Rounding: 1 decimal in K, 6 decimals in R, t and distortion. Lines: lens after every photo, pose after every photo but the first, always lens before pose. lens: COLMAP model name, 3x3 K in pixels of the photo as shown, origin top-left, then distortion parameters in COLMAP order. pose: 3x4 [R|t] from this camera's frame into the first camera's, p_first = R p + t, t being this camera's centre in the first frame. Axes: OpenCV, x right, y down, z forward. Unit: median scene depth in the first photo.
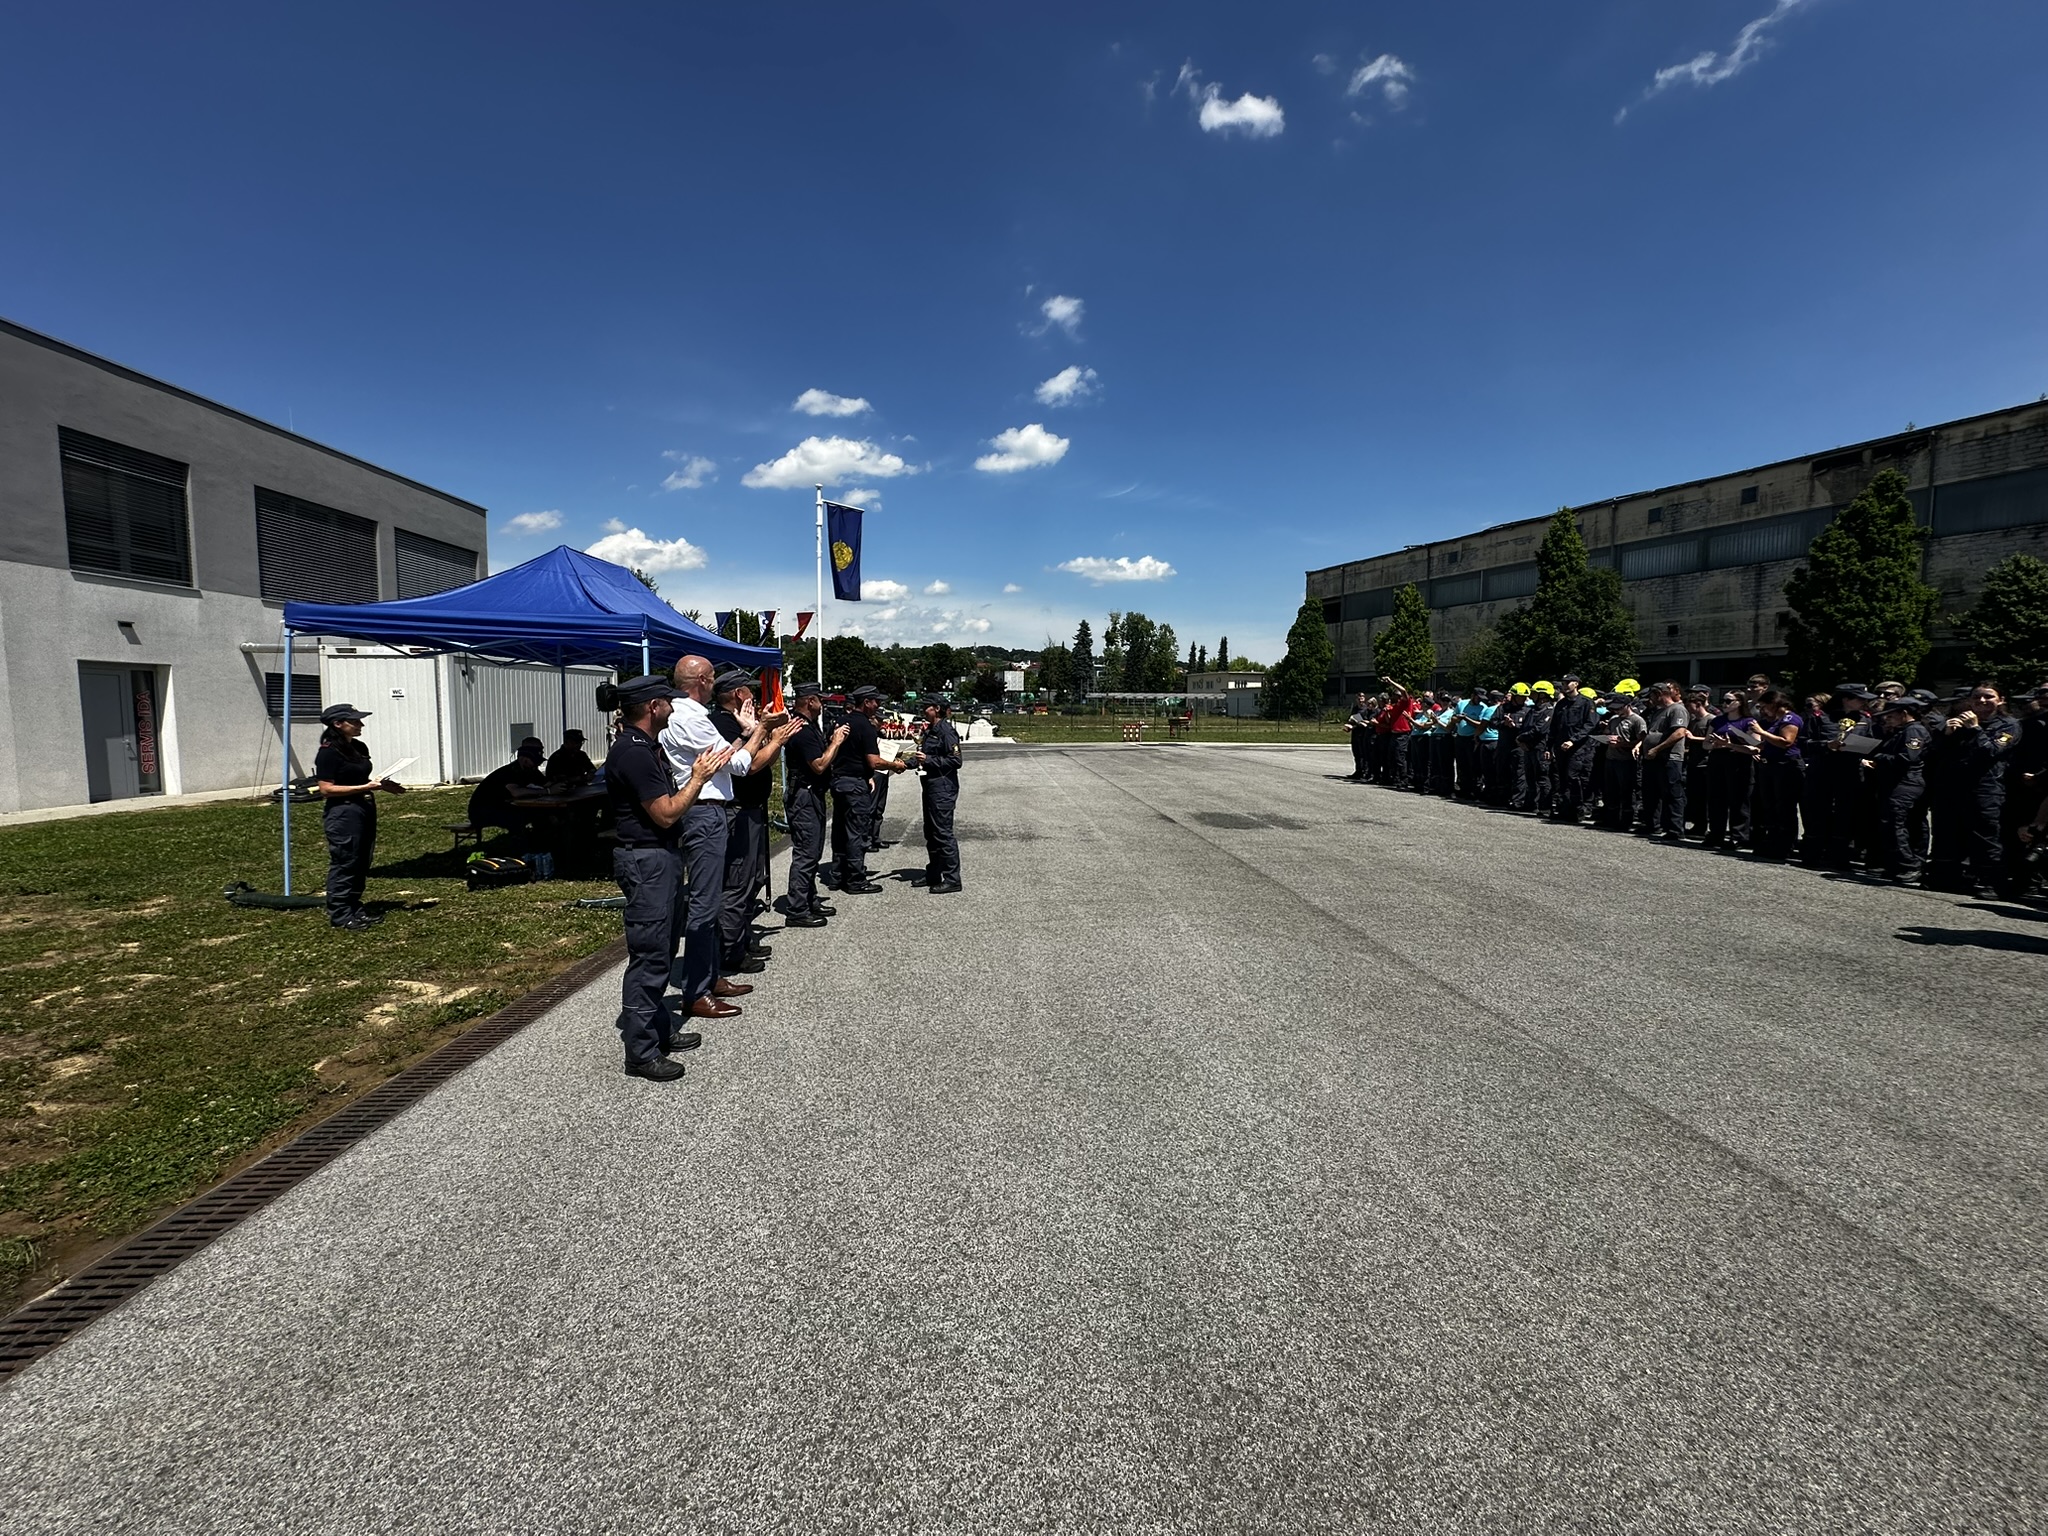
lens RADIAL K [[821.9, 0, 1022.7], [0, 821.9, 764.1], [0, 0, 1]] dist [-0.002748, 0.001044]
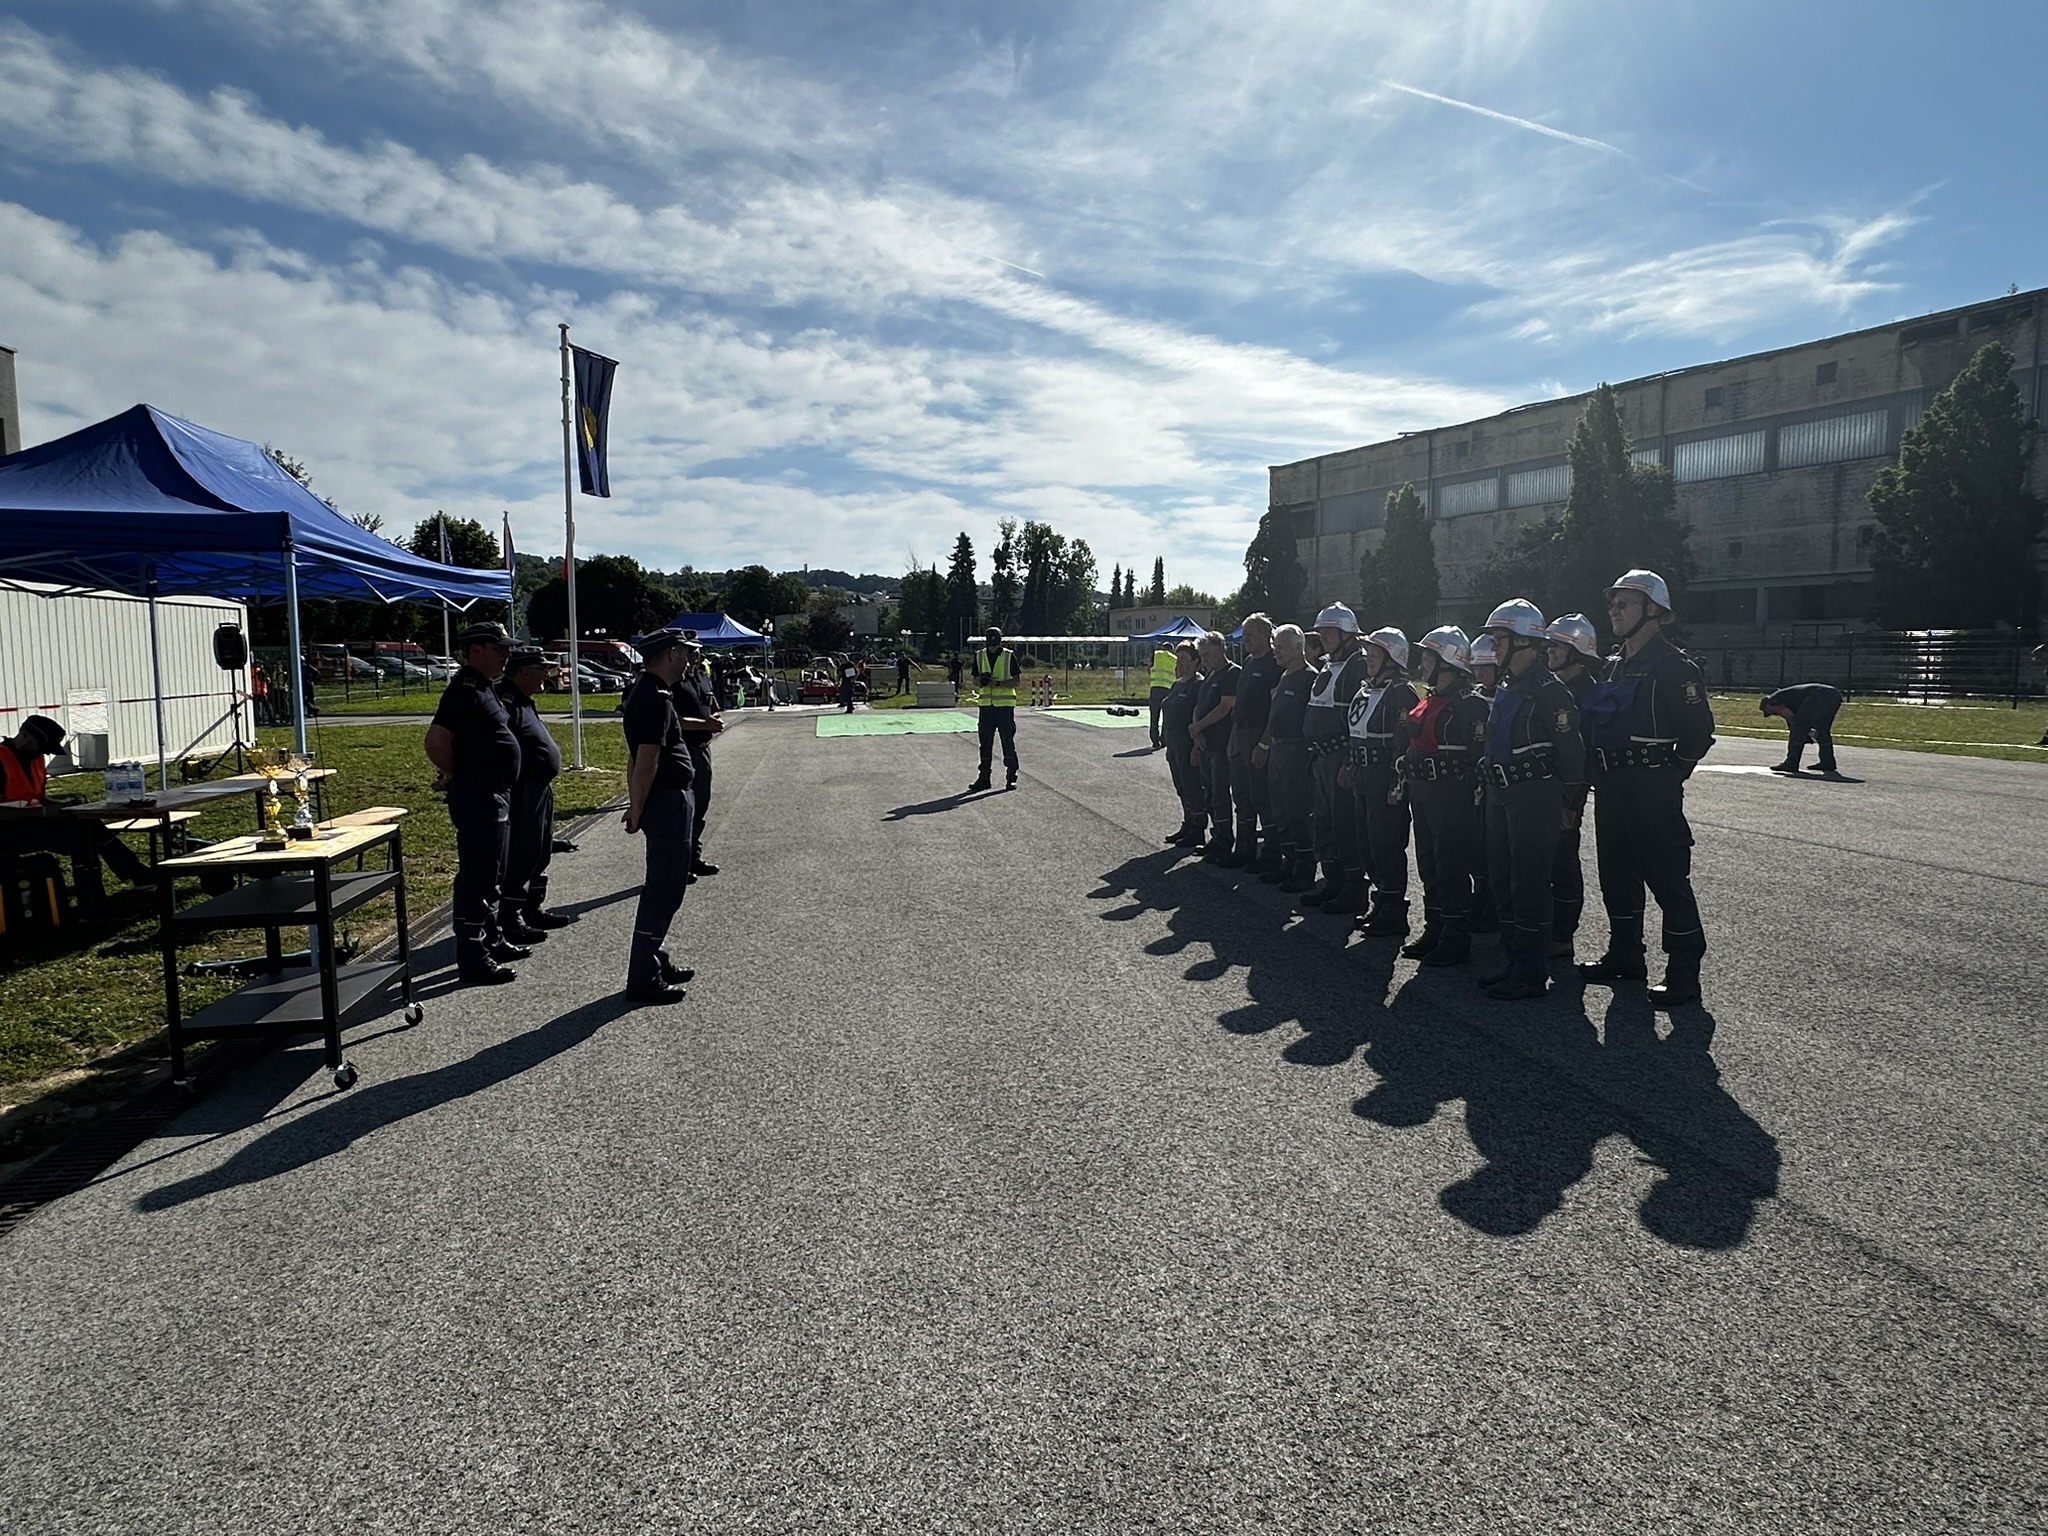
lens RADIAL K [[1171.0, 0, 1028.5], [0, 1171.0, 762.3], [0, 0, 1]] dist [-0.001396, 0.000495]
pose [[0.991753, -0.020285, 0.126549, -0.002034], [0.017746, 0.999619, 0.021157, 0.000366], [-0.126930, -0.018736, 0.991735, 0.005951]]
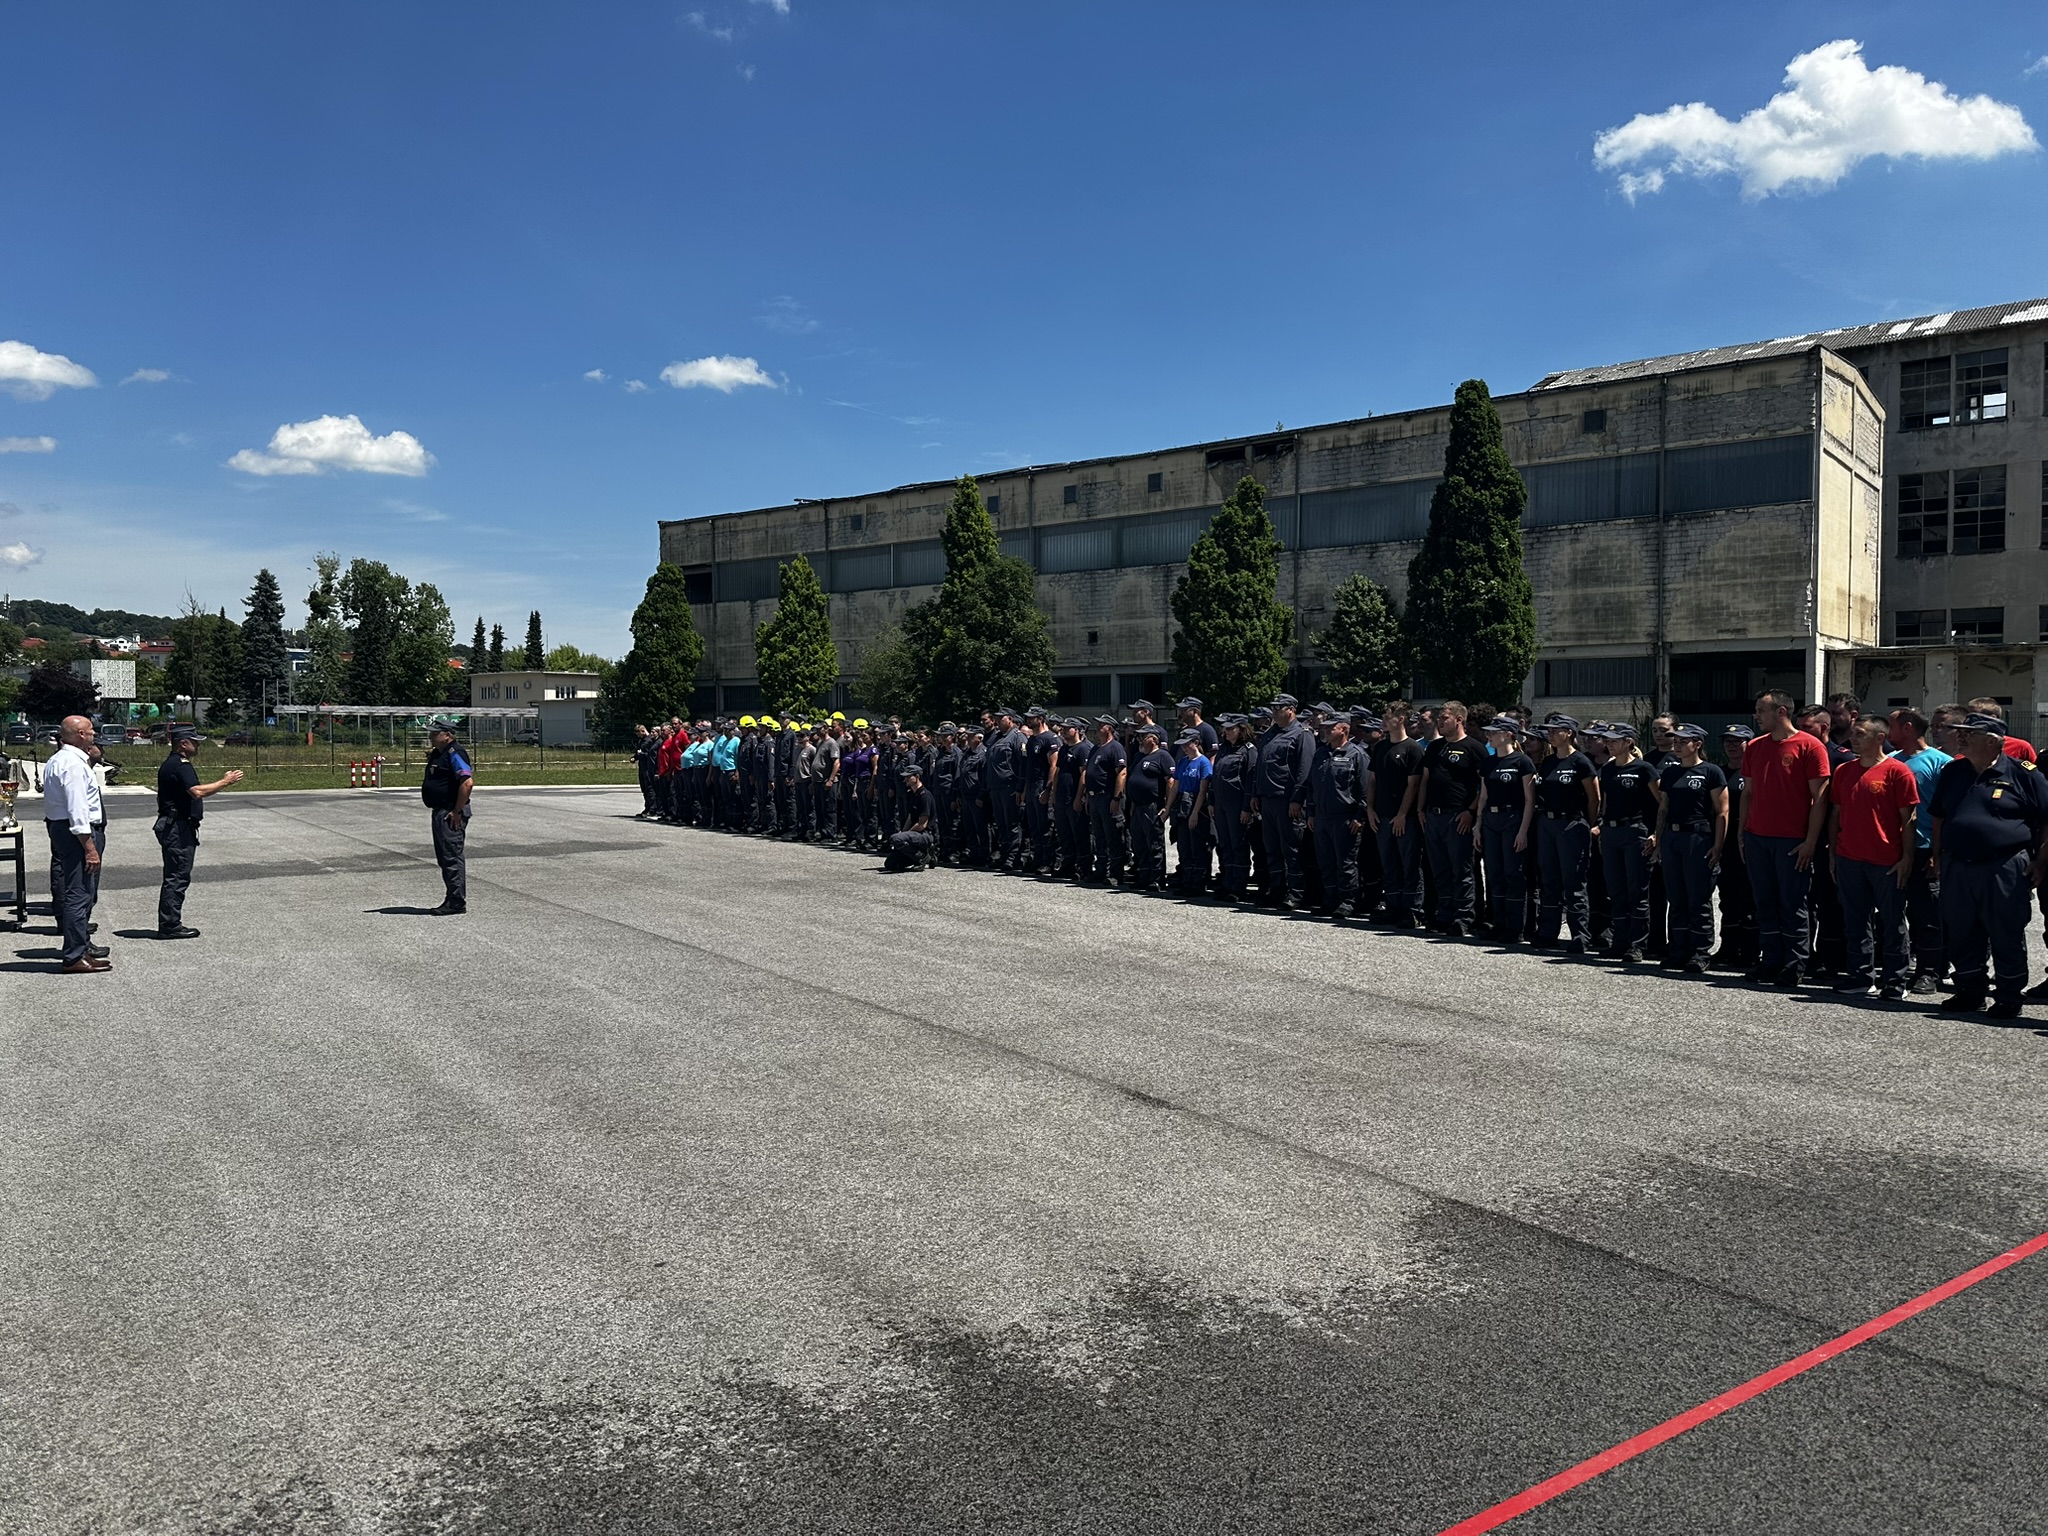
lens RADIAL K [[1425.9, 0, 1001.0], [0, 1425.9, 774.9], [0, 0, 1]] dist [0.178357, -0.332530]
pose [[0.855955, -0.018606, 0.516715, -0.080481], [0.037754, 0.998934, -0.026570, 0.026731], [-0.515670, 0.042251, 0.855745, -0.545619]]
